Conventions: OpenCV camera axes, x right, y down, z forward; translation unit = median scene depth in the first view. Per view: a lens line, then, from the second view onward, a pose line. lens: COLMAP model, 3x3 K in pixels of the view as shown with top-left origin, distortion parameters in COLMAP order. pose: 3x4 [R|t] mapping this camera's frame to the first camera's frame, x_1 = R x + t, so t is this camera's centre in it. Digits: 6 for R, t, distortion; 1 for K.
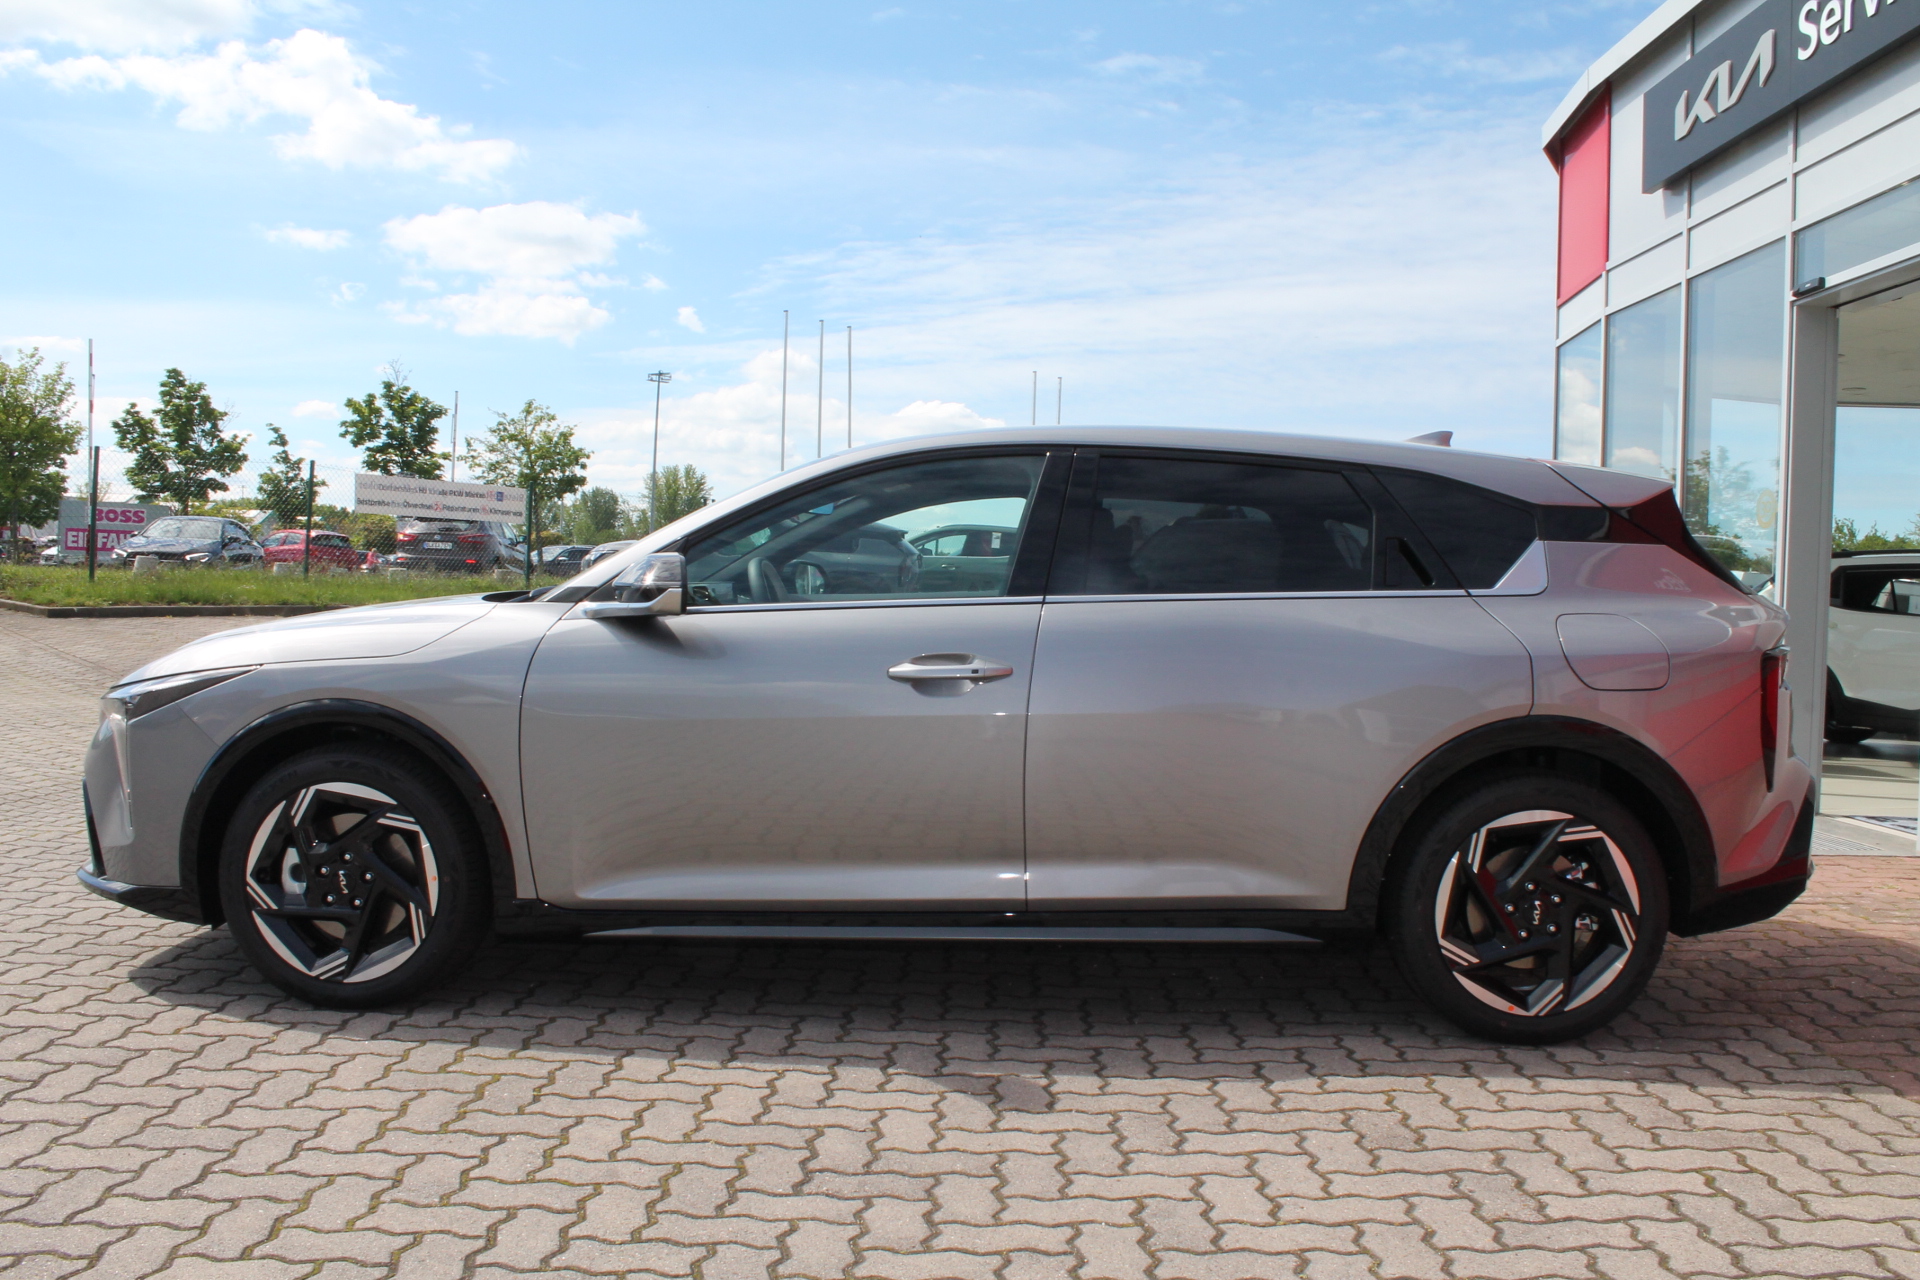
lens RADIAL K [[1563.0, 0, 960.0], [0, 1563.0, 640.0], [0, 0, 1]] dist [-0.156528, 0.124813]
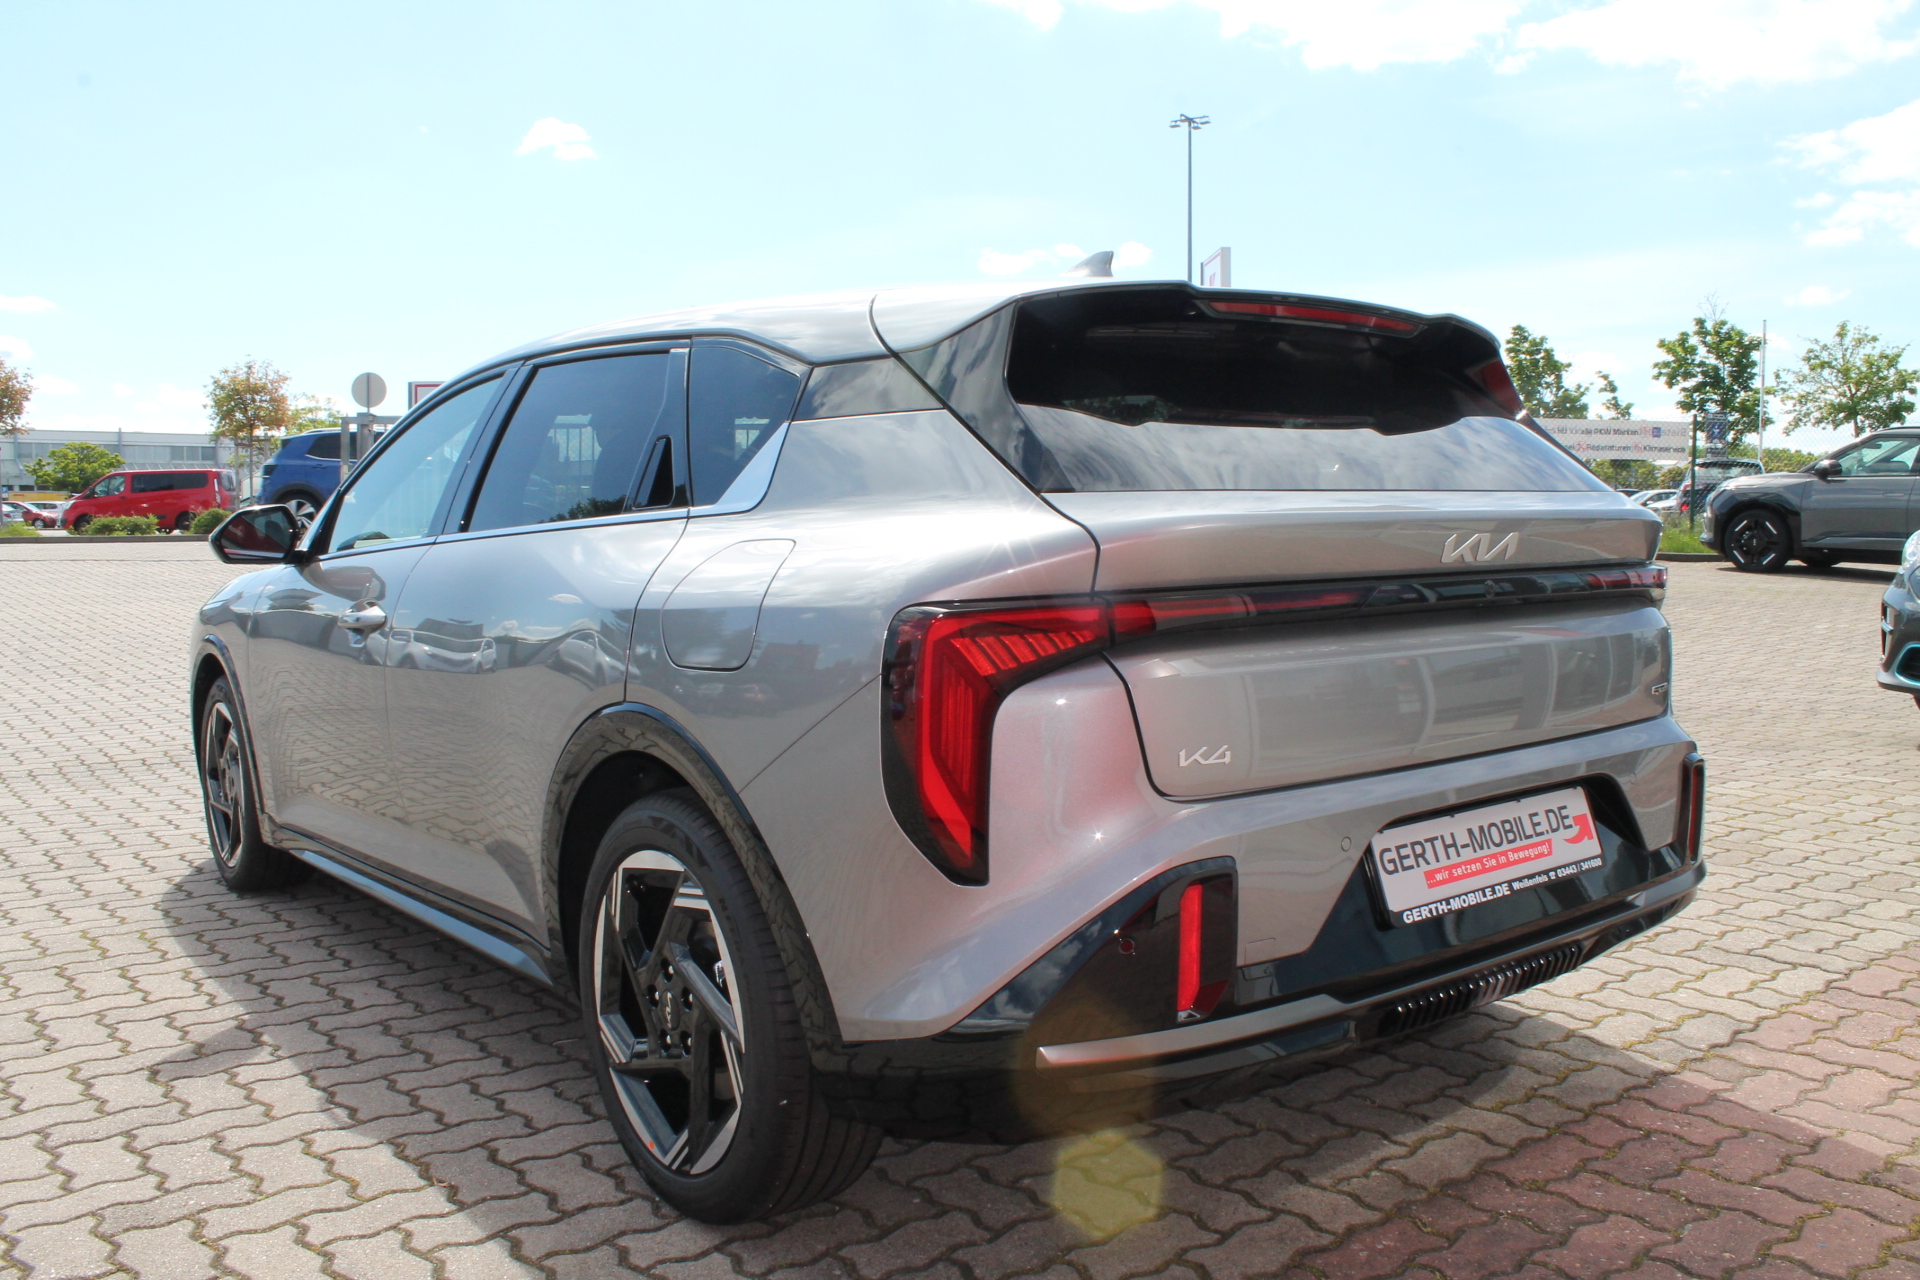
lens RADIAL K [[1563.0, 0, 960.0], [0, 1563.0, 640.0], [0, 0, 1]] dist [-0.156528, 0.124813]
pose [[0.664359, 0.025189, -0.746989, 0.905895], [0.000814, 0.999407, 0.034425, 0.000892], [0.747413, -0.023478, 0.663944, 0.641678]]
